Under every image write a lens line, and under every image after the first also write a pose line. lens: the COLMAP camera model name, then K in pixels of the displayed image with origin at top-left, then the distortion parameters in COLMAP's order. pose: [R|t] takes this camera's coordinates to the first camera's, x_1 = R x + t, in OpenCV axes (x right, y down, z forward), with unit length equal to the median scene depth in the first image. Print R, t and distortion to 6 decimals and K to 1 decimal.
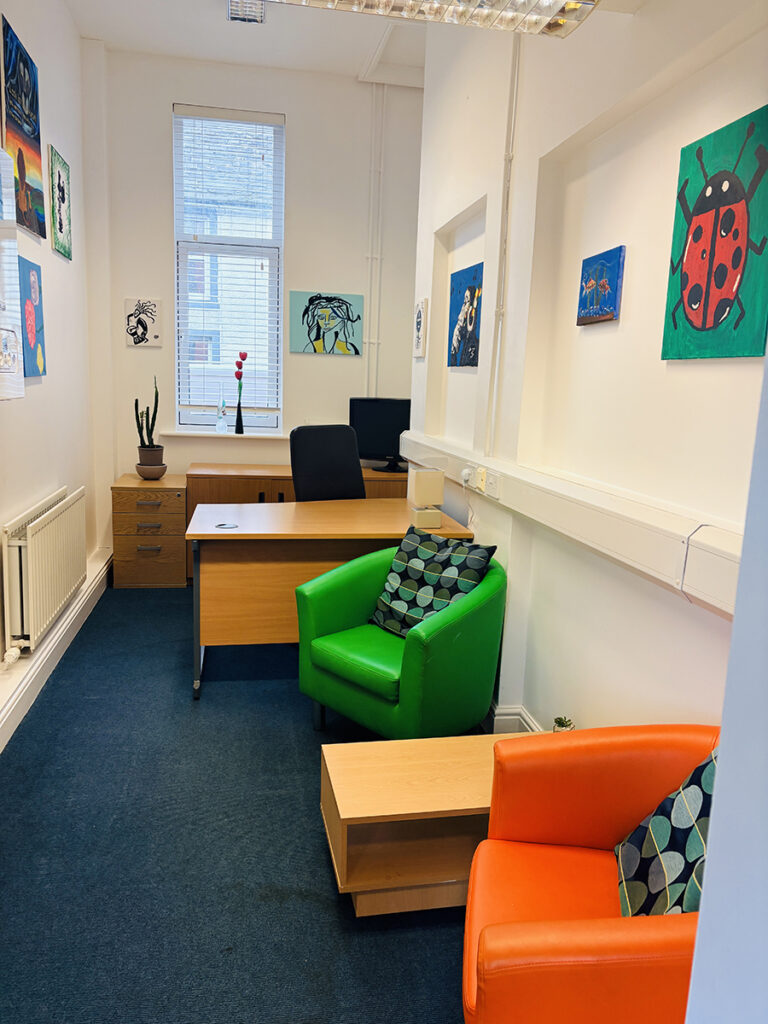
lens RADIAL K [[784.5, 0, 384.2], [0, 784.5, 514.1], [0, 0, 1]] dist [0.028775, 0.010180]
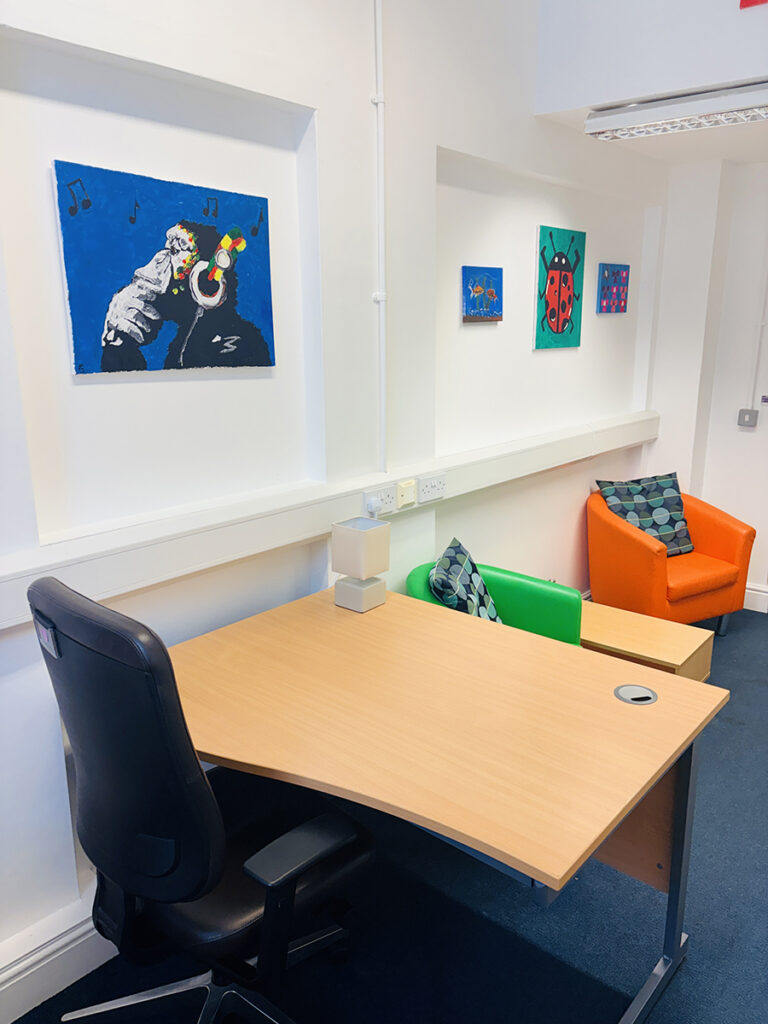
lens RADIAL K [[784.5, 0, 384.5], [0, 784.5, 511.4], [0, 0, 1]] dist [0.028775, 0.010180]
pose [[-0.631313, -0.201642, 0.748855, -0.840079], [0.124208, 0.926853, 0.354283, -0.552945], [-0.765517, 0.316678, -0.560089, 2.493864]]
